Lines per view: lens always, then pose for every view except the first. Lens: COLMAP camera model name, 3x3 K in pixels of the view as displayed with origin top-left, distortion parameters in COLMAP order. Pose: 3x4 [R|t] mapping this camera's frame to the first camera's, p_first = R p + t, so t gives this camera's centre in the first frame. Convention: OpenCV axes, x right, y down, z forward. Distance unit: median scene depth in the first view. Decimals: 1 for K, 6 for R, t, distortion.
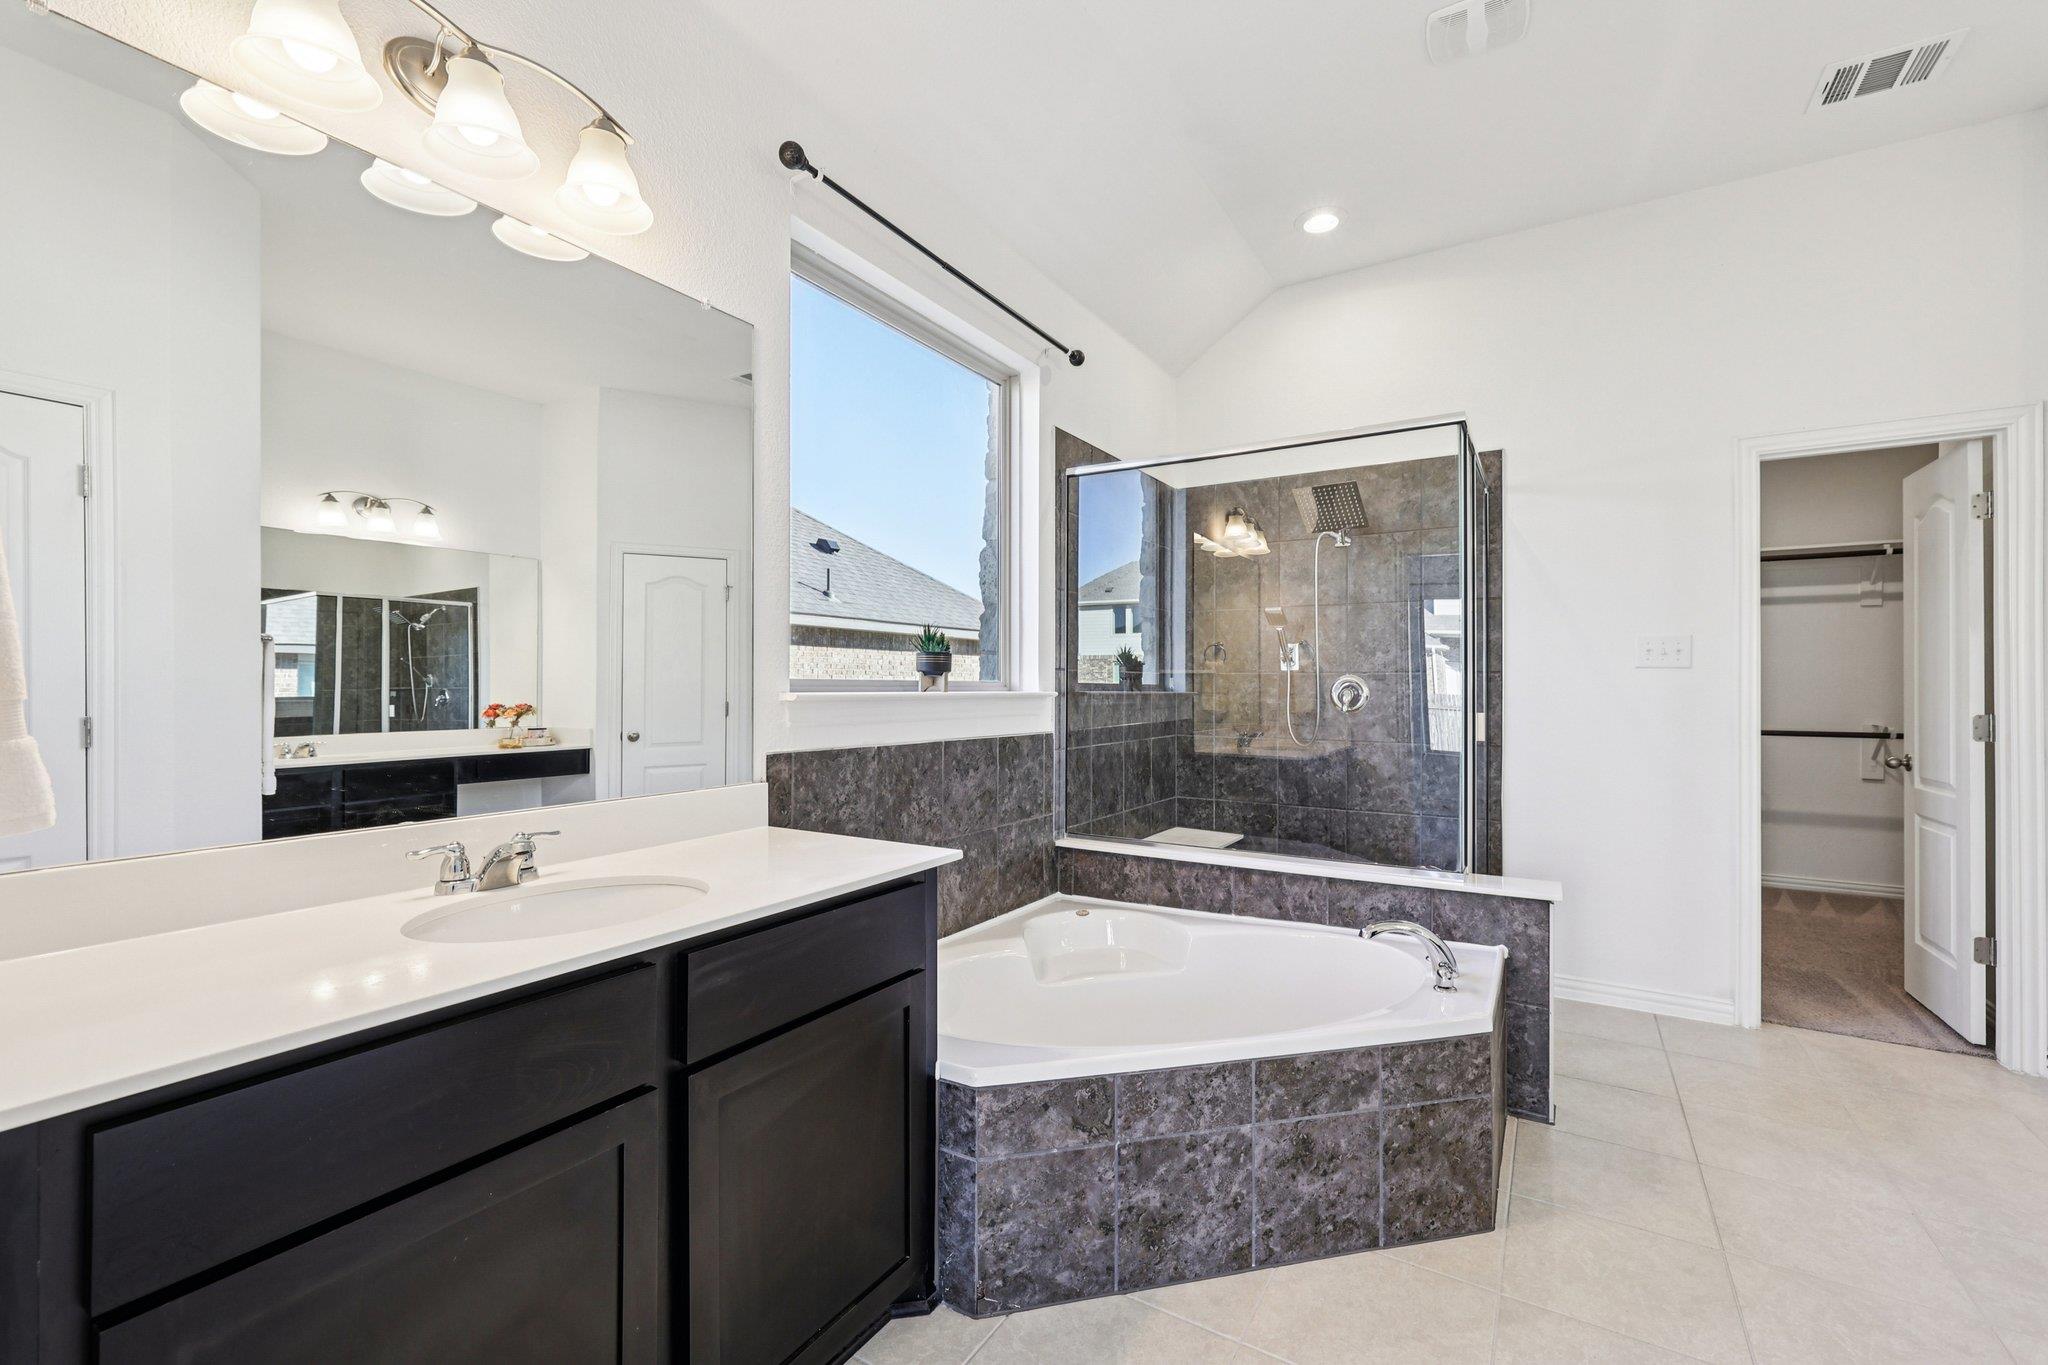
lens RADIAL K [[864.2, 0, 1027.0], [0, 864.2, 683.1], [0, 0, 1]] dist [-0.001441, 0.000574]
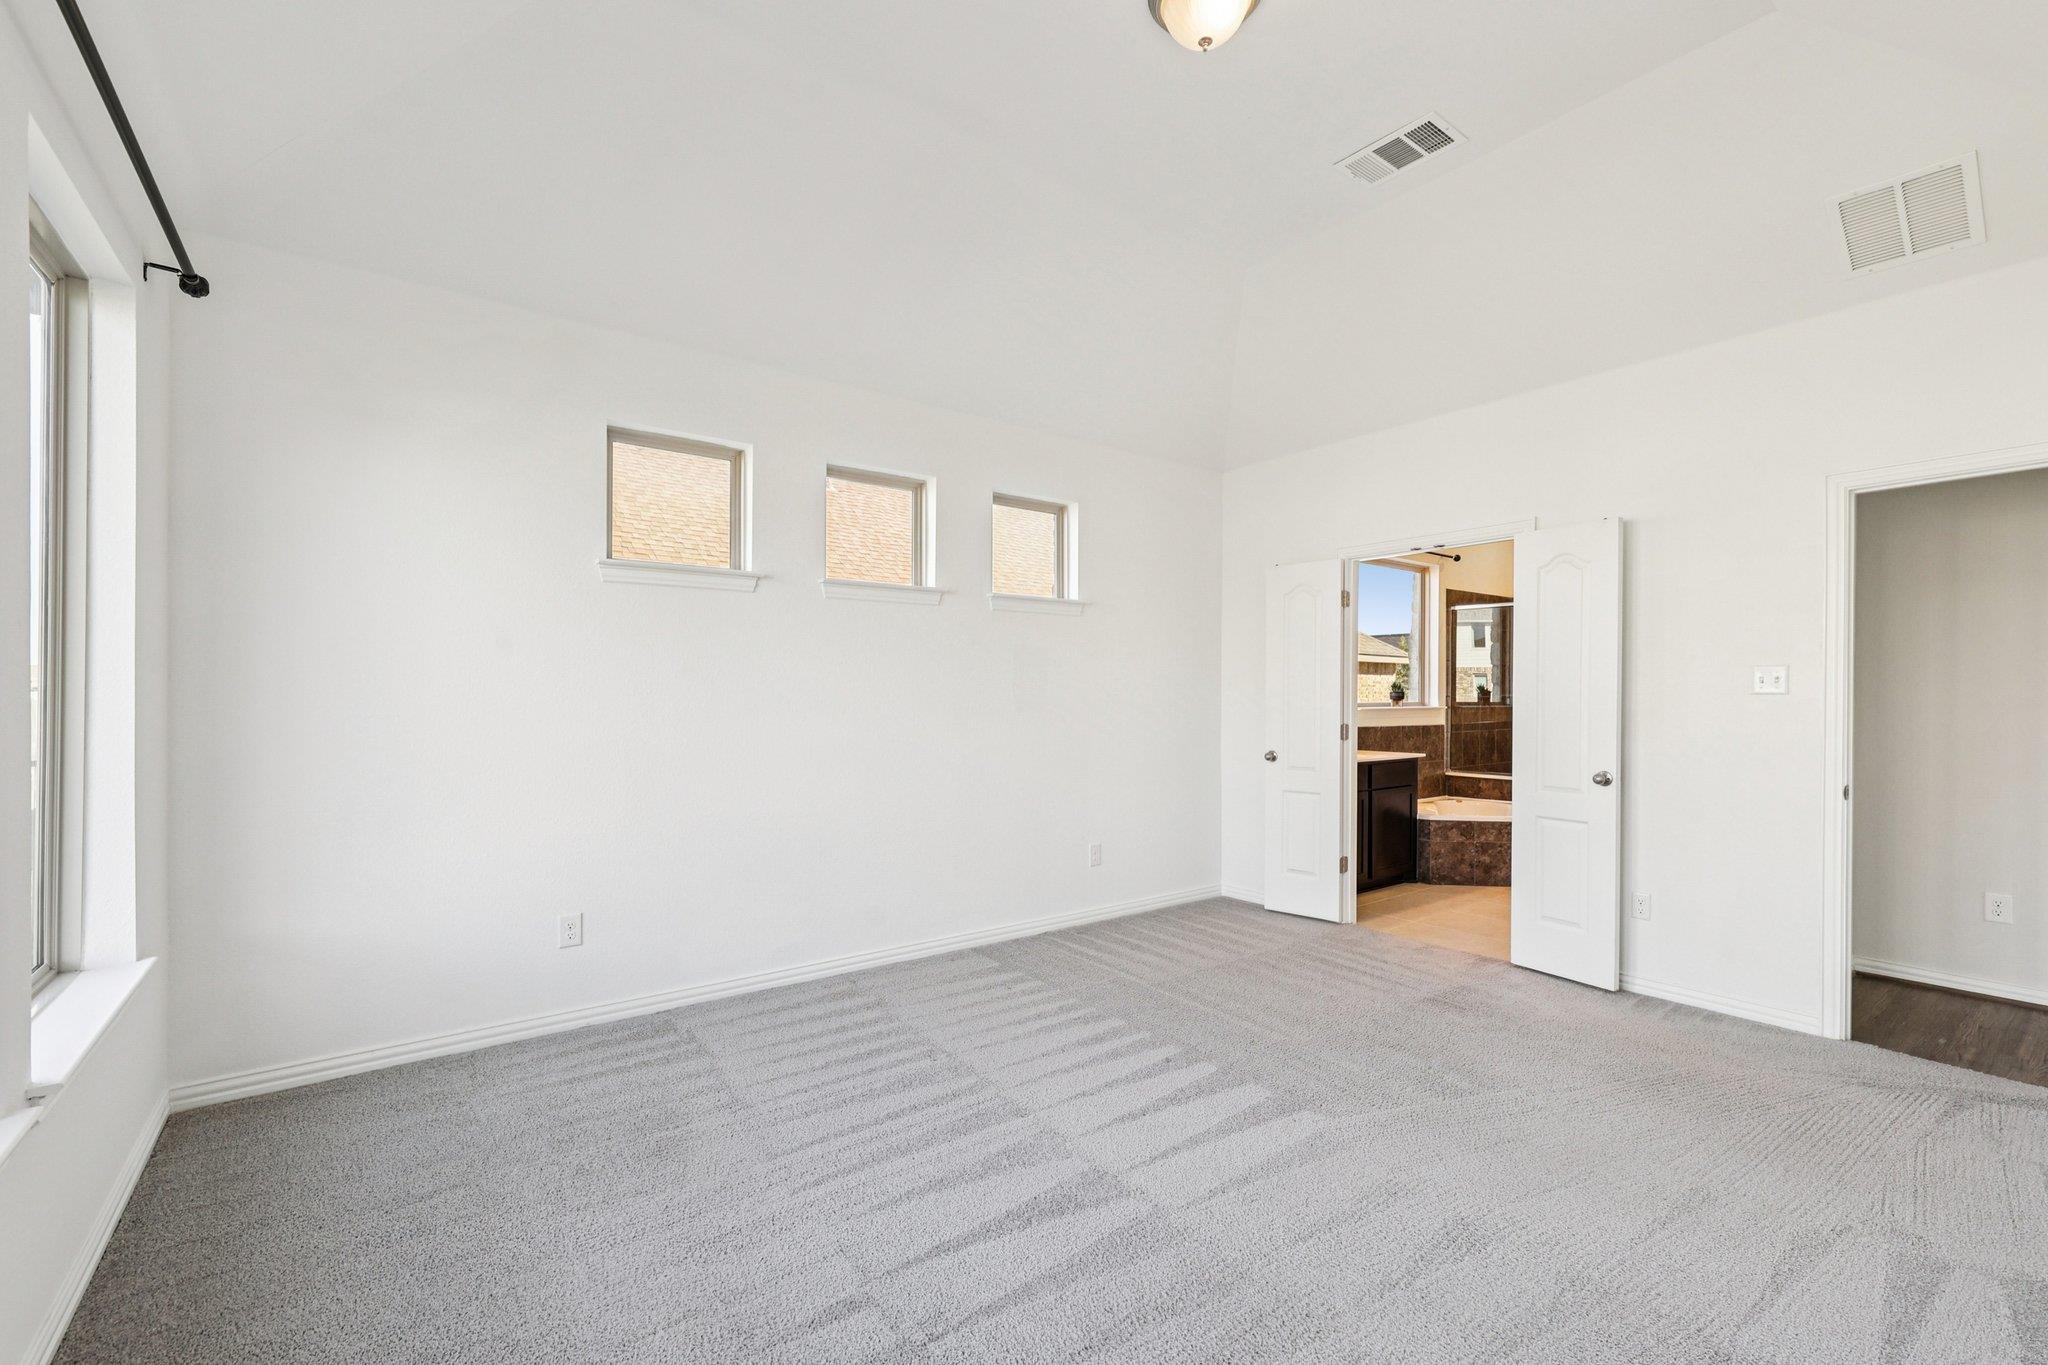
lens RADIAL K [[864.2, 0, 1027.0], [0, 864.2, 683.1], [0, 0, 1]] dist [-0.001441, 0.000574]
pose [[0.929555, 0.005236, -0.368647, -0.155138], [-0.006464, 0.999977, -0.002096, -0.040207], [0.368627, 0.004331, 0.929567, -1.530546]]
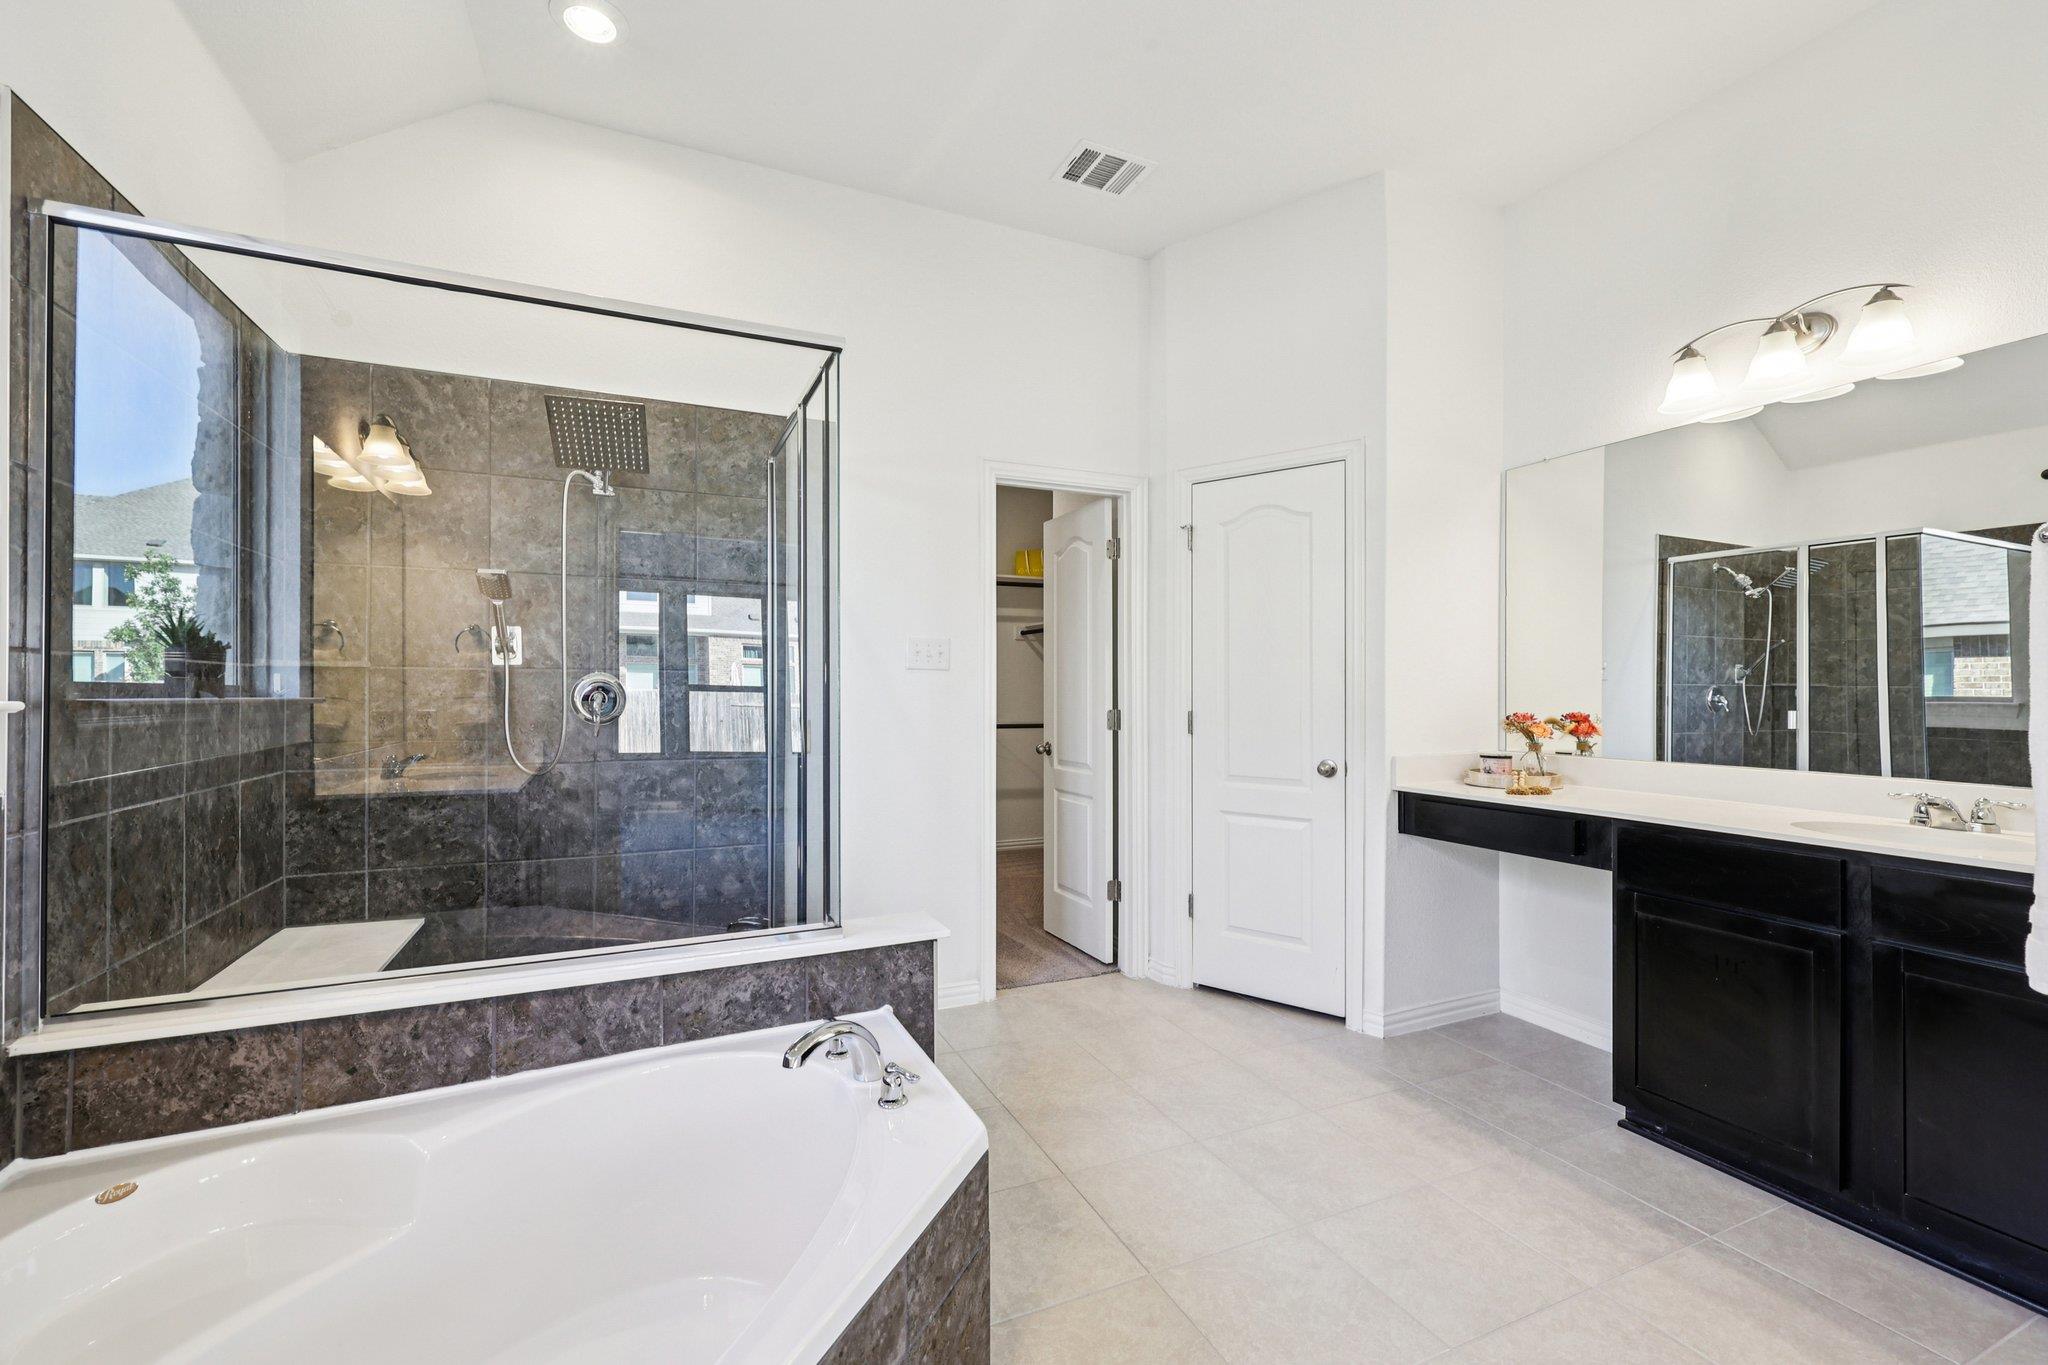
lens RADIAL K [[864.2, 0, 1027.0], [0, 864.2, 683.1], [0, 0, 1]] dist [-0.001441, 0.000574]
pose [[0.558707, 0.003670, 0.829357, -0.041866], [-0.002767, 0.999993, -0.002561, 0.000645], [-0.829361, -0.000864, 0.558713, 0.336428]]
